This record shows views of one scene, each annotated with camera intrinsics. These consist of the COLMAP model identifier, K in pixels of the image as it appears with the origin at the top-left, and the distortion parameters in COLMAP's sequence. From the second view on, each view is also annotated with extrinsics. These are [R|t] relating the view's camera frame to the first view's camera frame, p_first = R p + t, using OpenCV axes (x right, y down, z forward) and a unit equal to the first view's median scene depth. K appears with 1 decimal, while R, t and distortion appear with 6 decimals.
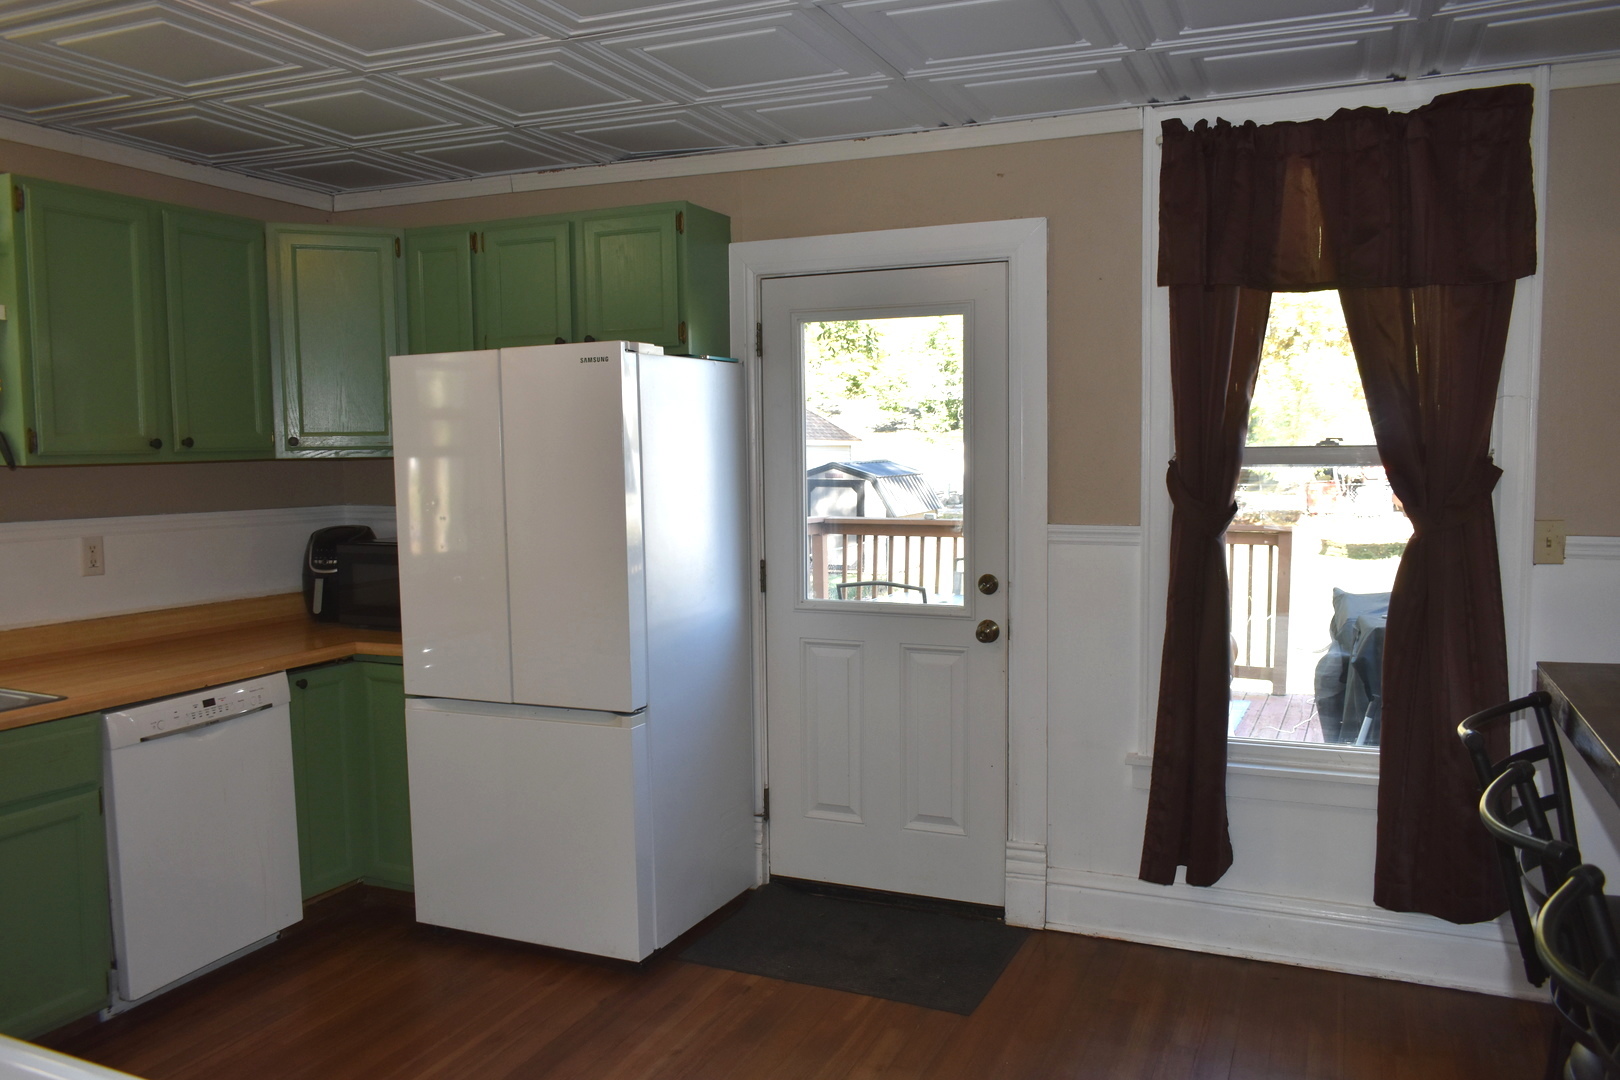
lens RADIAL K [[1242.7, 0, 816.8], [0, 1242.7, 545.0], [0, 0, 1]] dist [-0.014350, 0.001059]
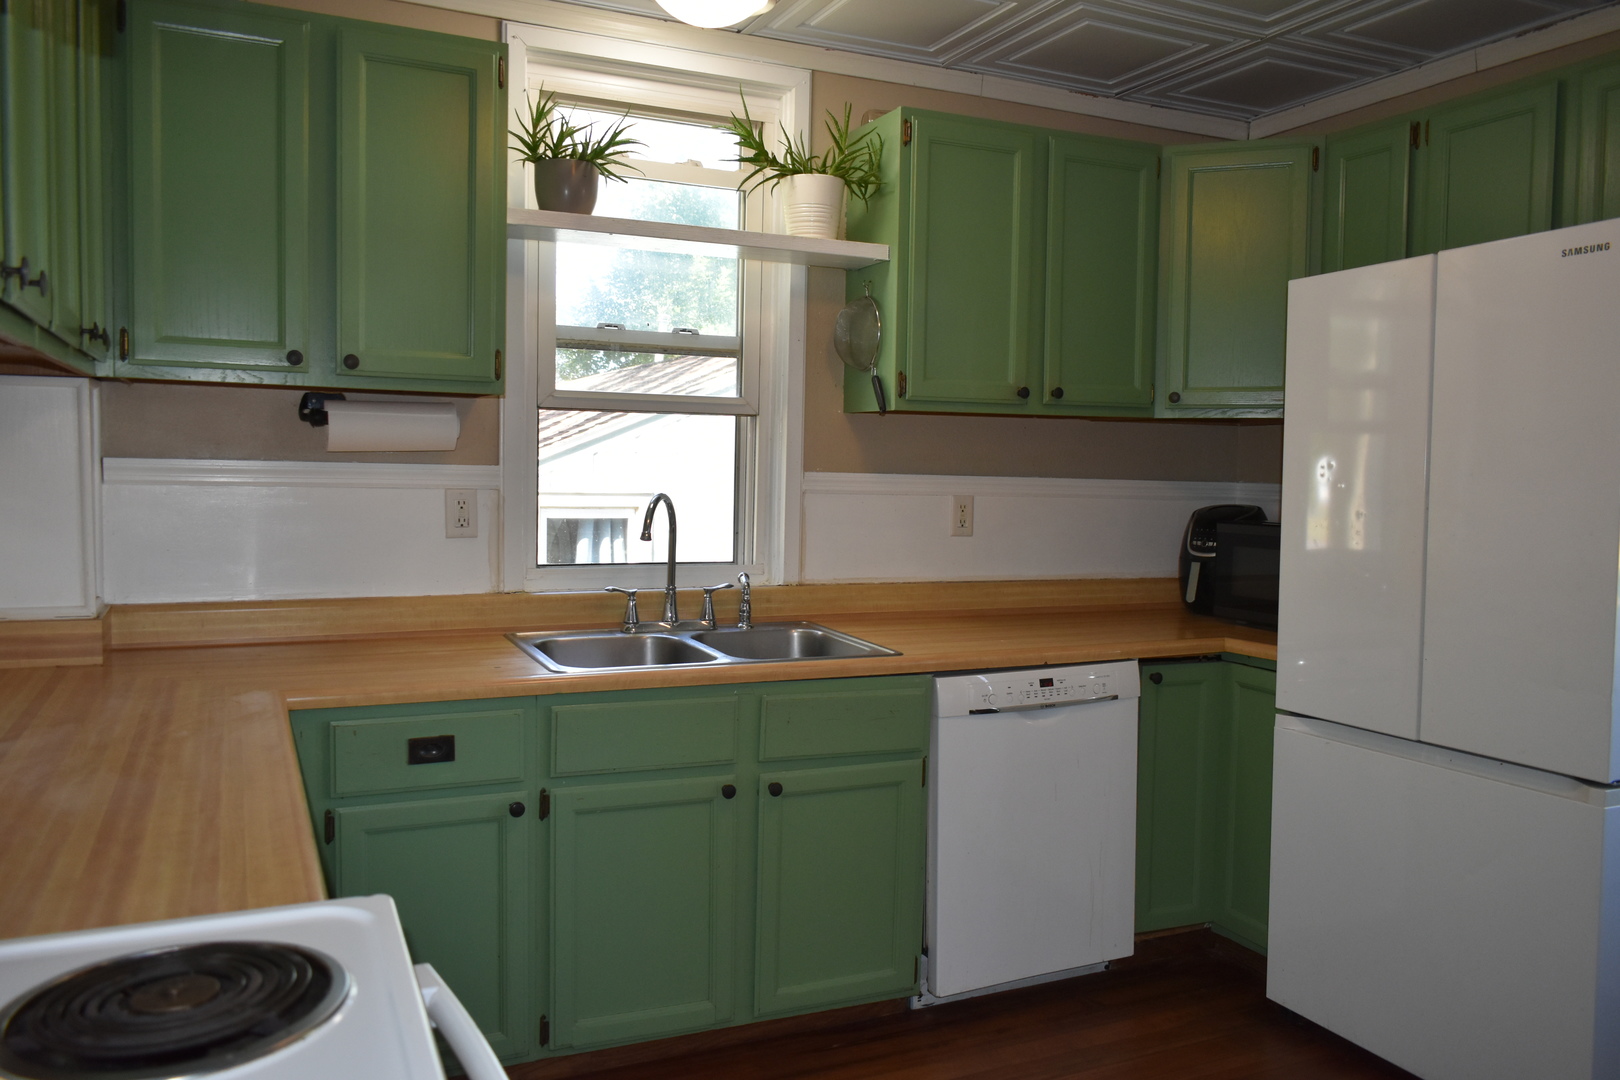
lens RADIAL K [[1242.7, 0, 816.8], [0, 1242.7, 545.0], [0, 0, 1]] dist [-0.014350, 0.001059]
pose [[0.748368, 0.063651, -0.660222, -0.035611], [-0.075691, 0.997078, 0.010331, 0.030652], [0.658950, 0.042242, 0.750999, 0.209920]]
